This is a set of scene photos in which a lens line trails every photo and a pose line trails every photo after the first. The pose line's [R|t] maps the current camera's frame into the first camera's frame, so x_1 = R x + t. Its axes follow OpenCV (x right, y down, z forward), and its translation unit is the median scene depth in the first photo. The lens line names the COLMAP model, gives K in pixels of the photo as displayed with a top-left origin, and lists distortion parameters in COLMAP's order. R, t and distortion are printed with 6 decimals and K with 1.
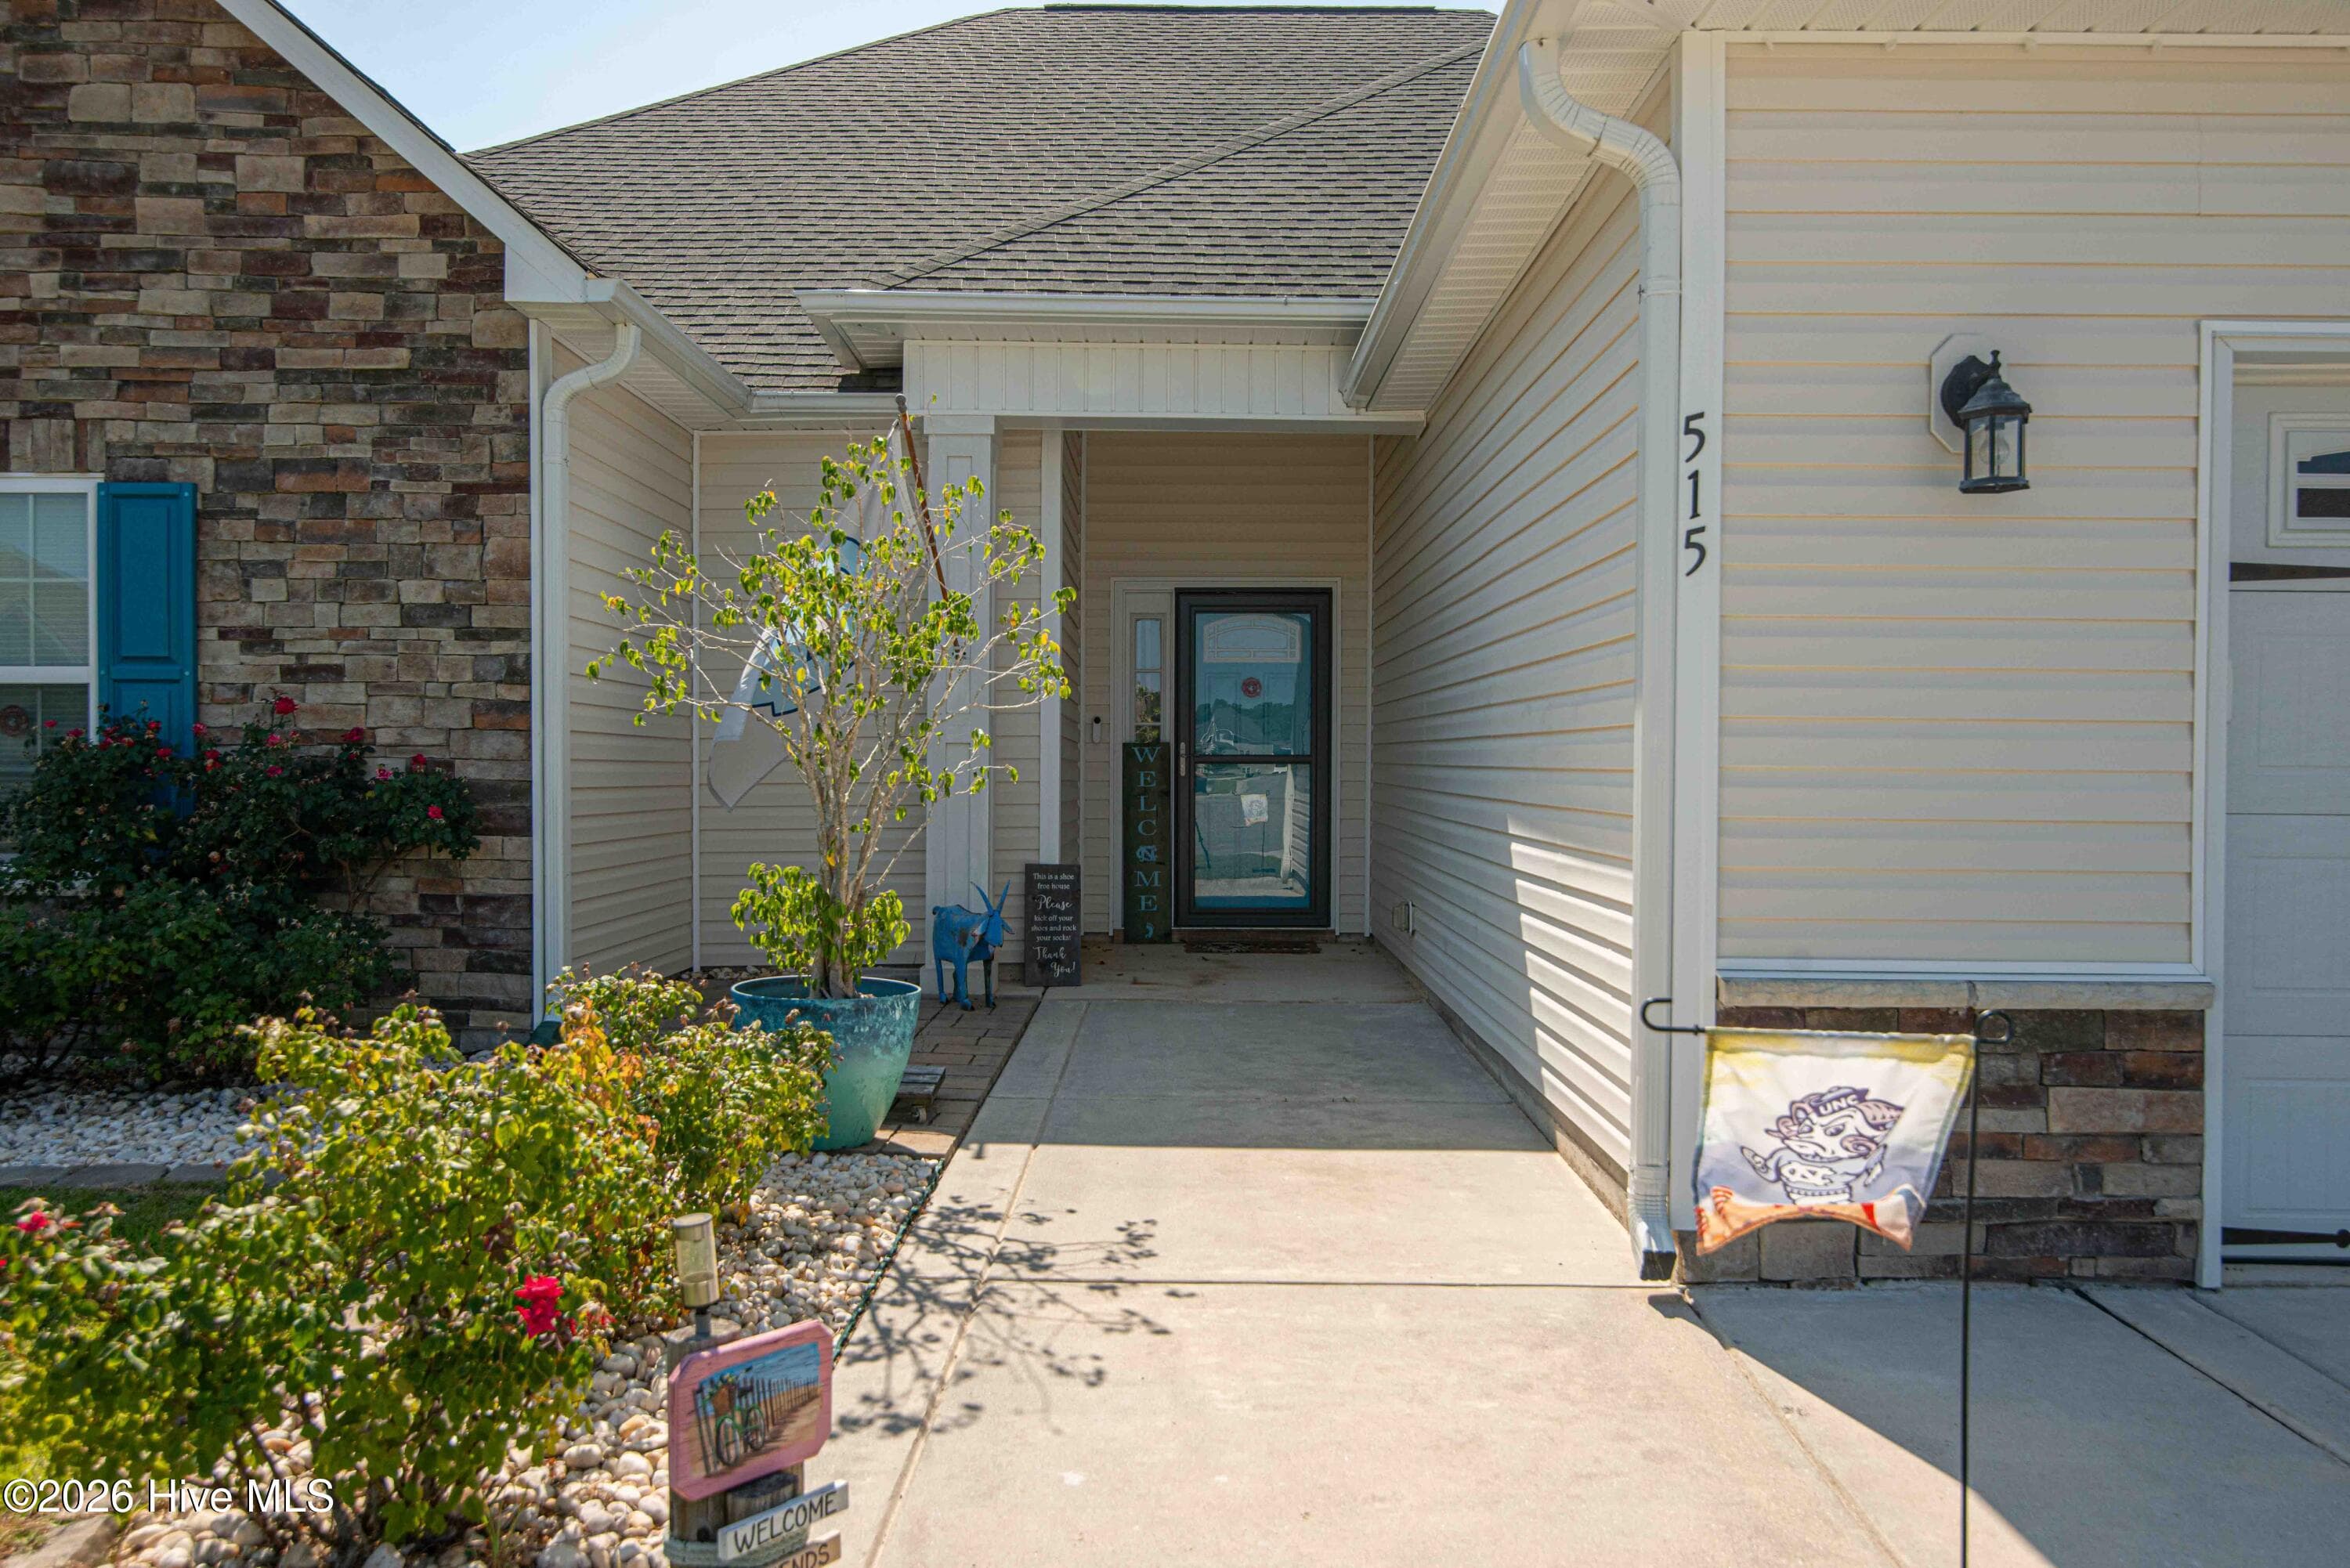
lens RADIAL K [[1767.6, 0, 1181.2], [0, 1767.6, 795.6], [0, 0, 1]] dist [0.001280, -0.008079]
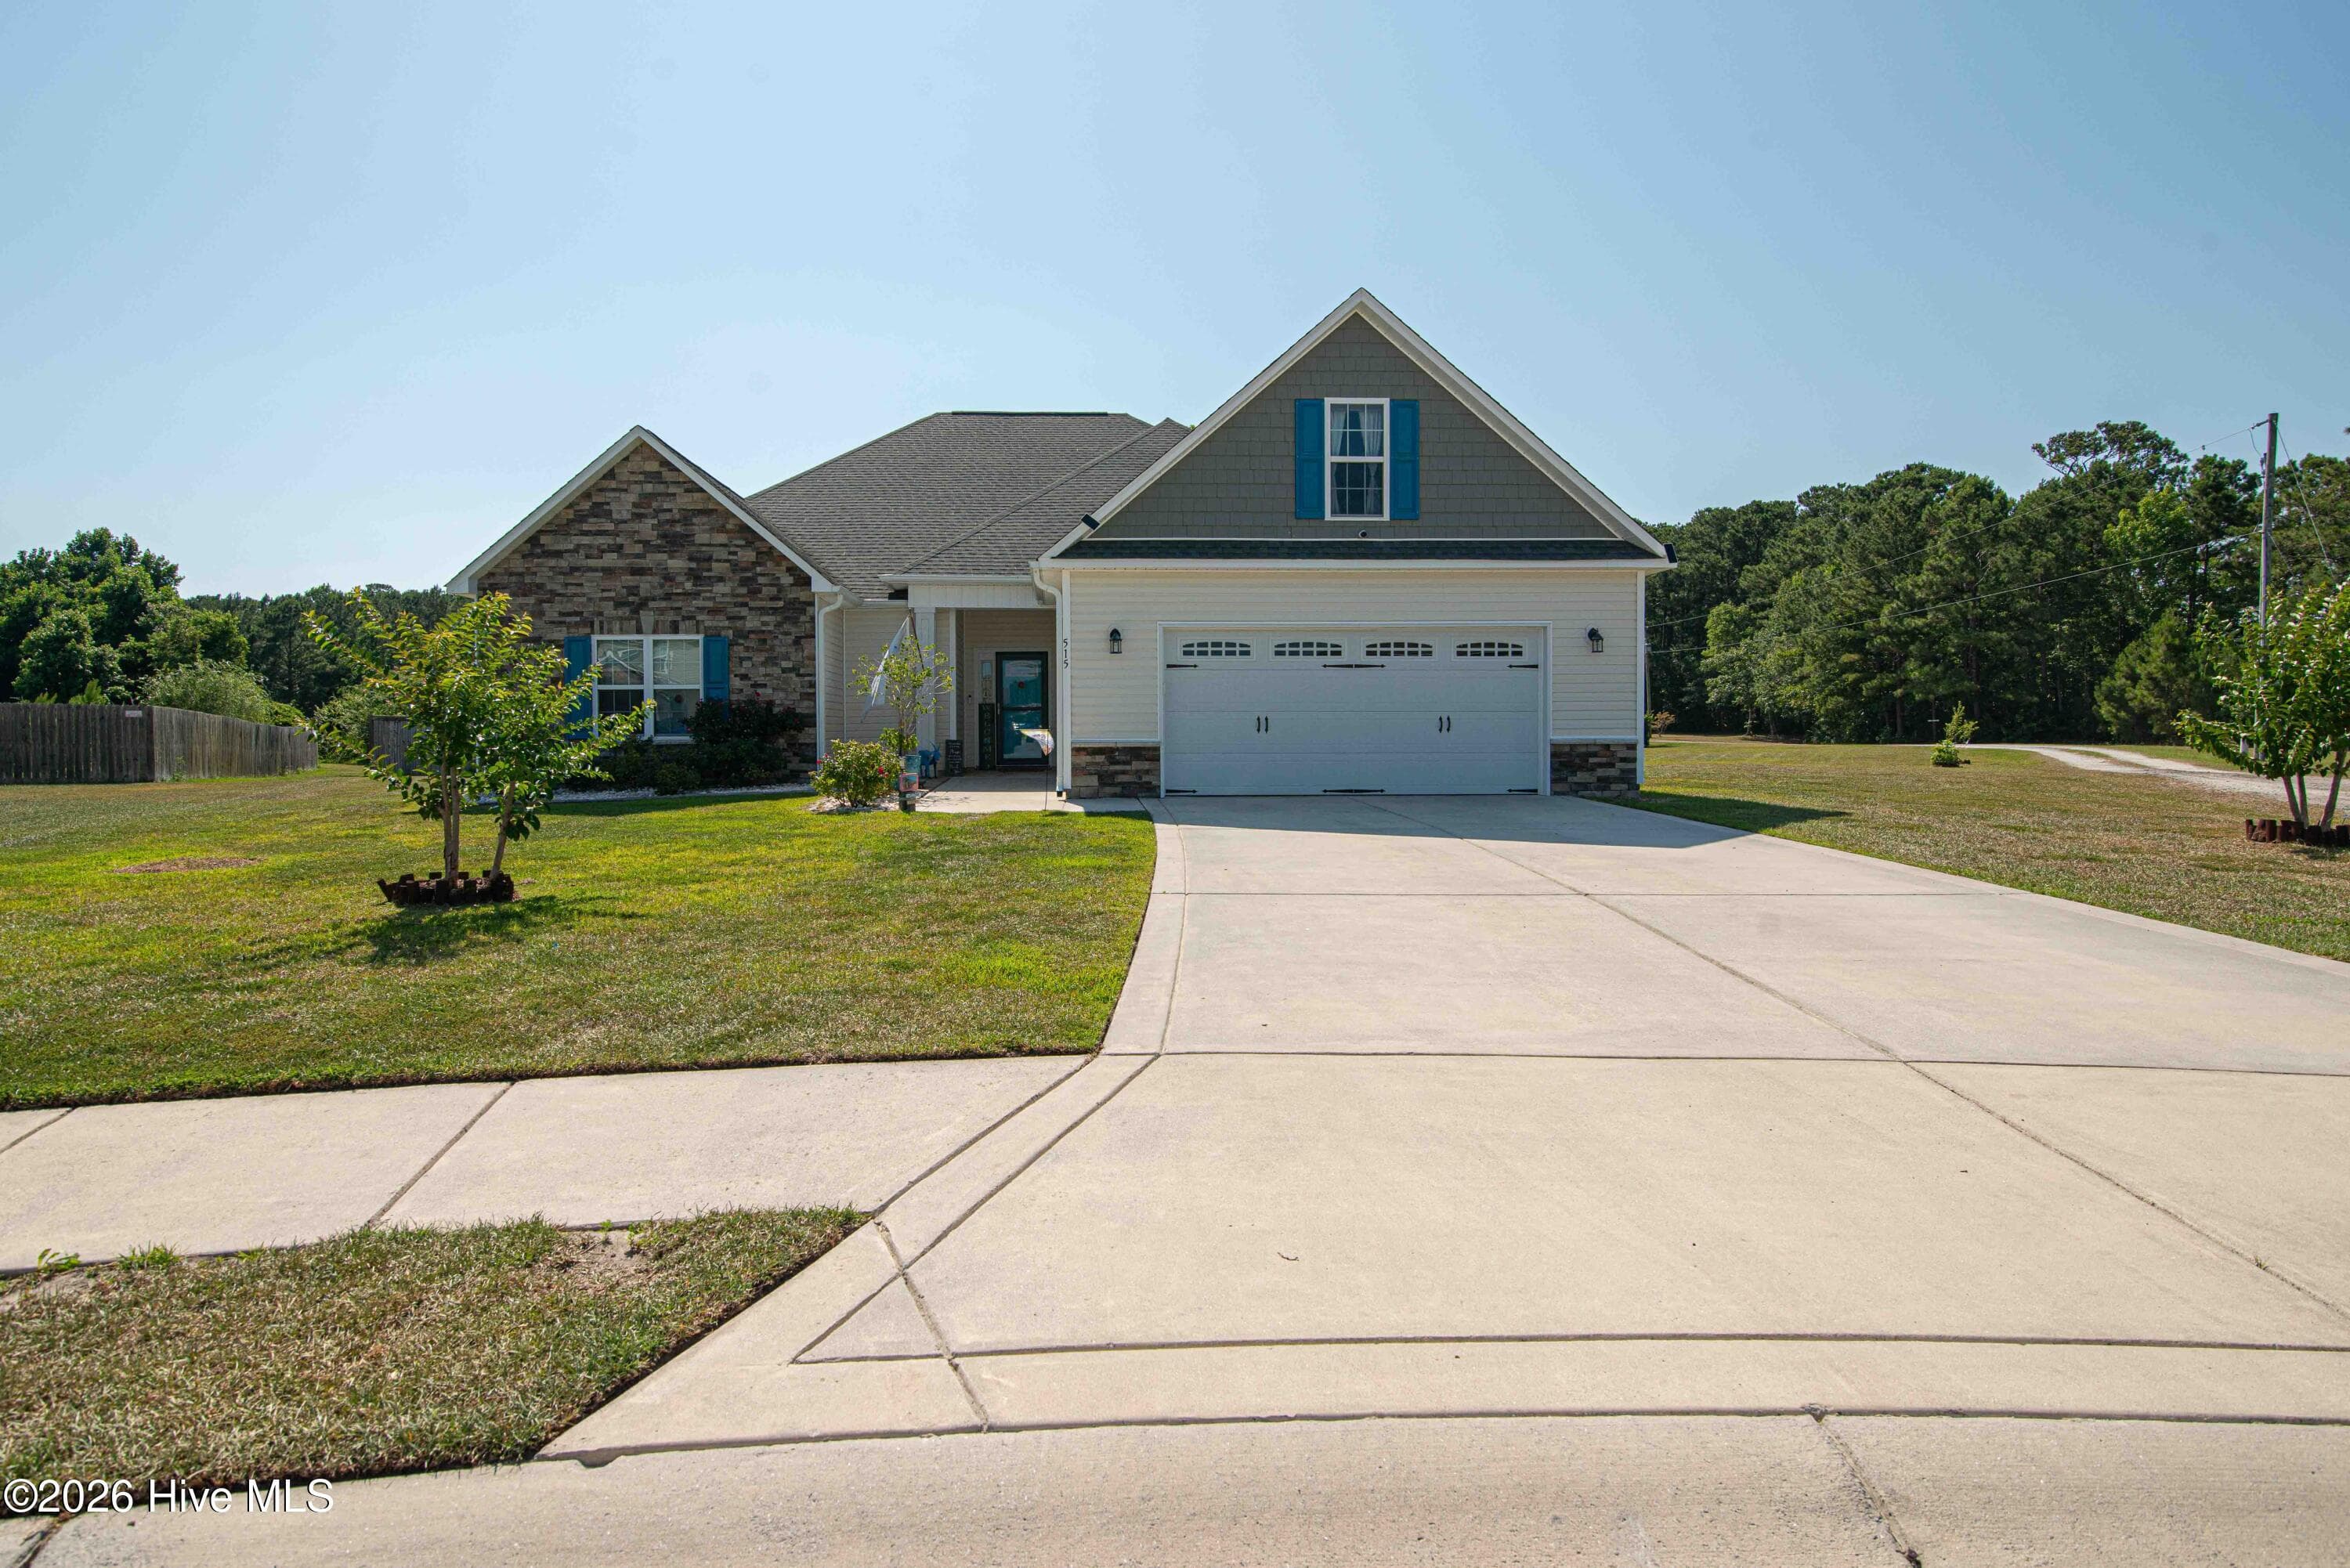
lens RADIAL K [[1149.0, 0, 1096.2], [0, 1149.0, 759.3], [0, 0, 1]] dist [-0.026041, -0.001551]
pose [[0.999283, -0.010513, 0.036370, 0.151042], [0.010063, 0.999871, 0.012516, 0.067479], [-0.036497, -0.012141, 0.999260, -1.528701]]
